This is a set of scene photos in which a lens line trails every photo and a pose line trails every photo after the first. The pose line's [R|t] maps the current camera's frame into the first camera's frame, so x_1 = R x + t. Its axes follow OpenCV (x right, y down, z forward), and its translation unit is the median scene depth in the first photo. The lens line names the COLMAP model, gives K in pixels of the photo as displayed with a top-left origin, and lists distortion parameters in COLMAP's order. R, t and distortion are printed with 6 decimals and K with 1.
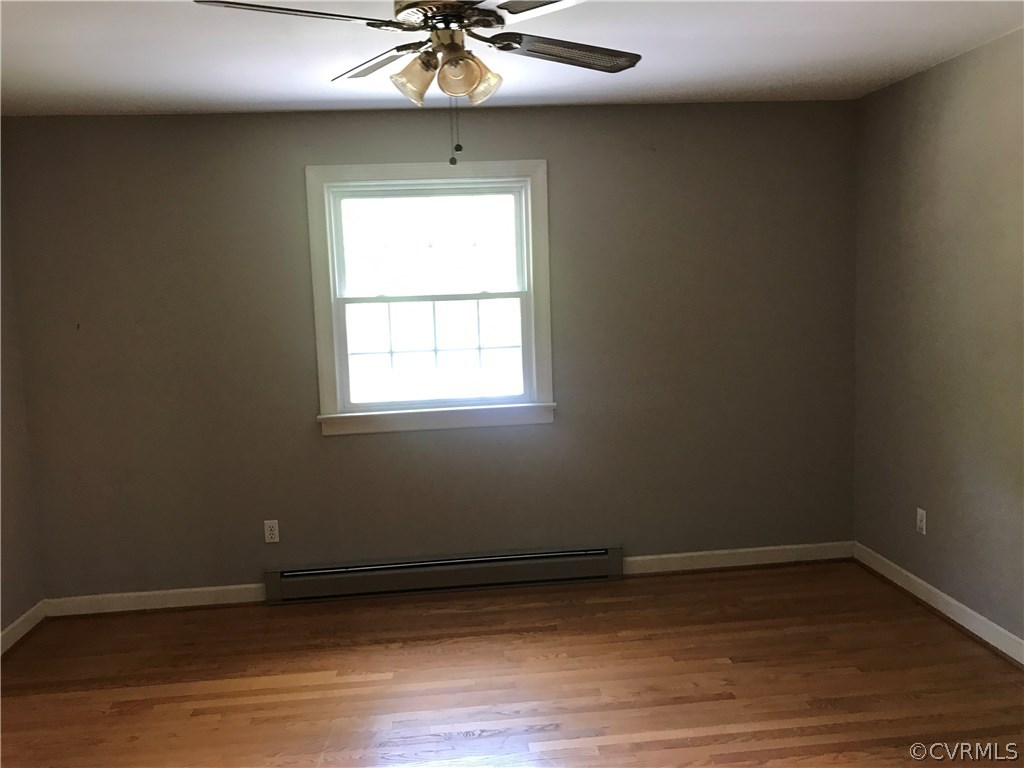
lens RADIAL K [[733.9, 0, 512.0], [0, 733.9, 384.0], [0, 0, 1]] dist [0.059460, -0.137377]
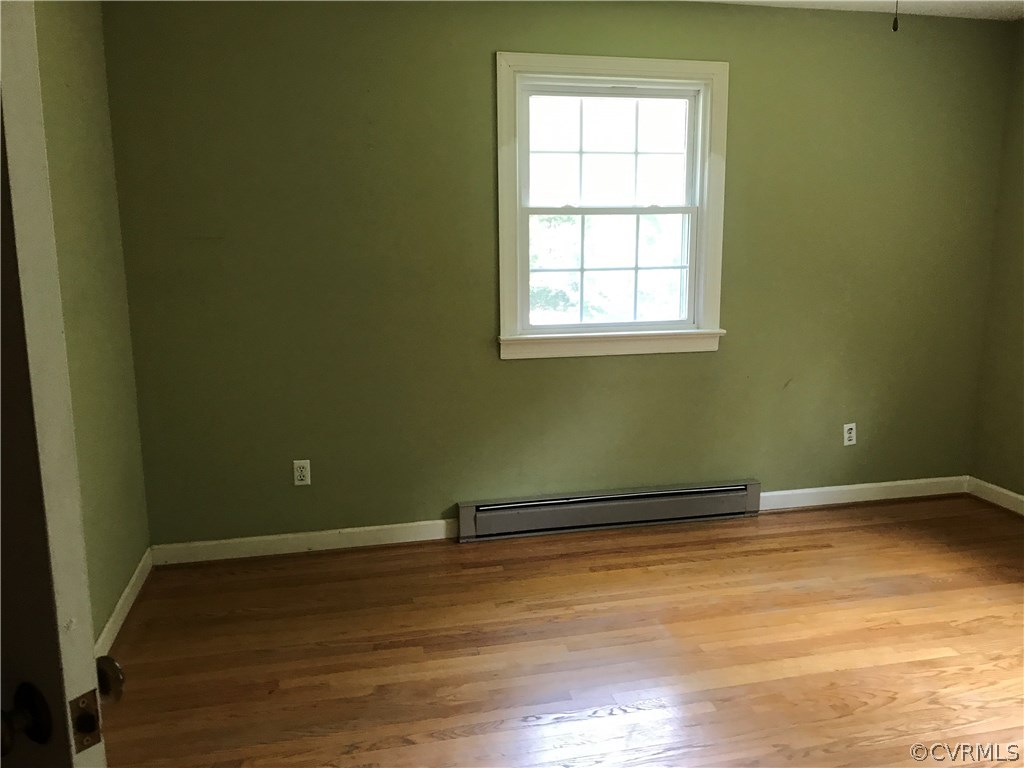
lens RADIAL K [[838.2, 0, 512.0], [0, 838.2, 384.0], [0, 0, 1]] dist [-0.003364, 0.001699]
pose [[0.989767, 0.011111, 0.142260, -0.358496], [-0.022433, 0.996683, 0.078230, 0.017441], [-0.140919, -0.080621, 0.986733, -0.020298]]
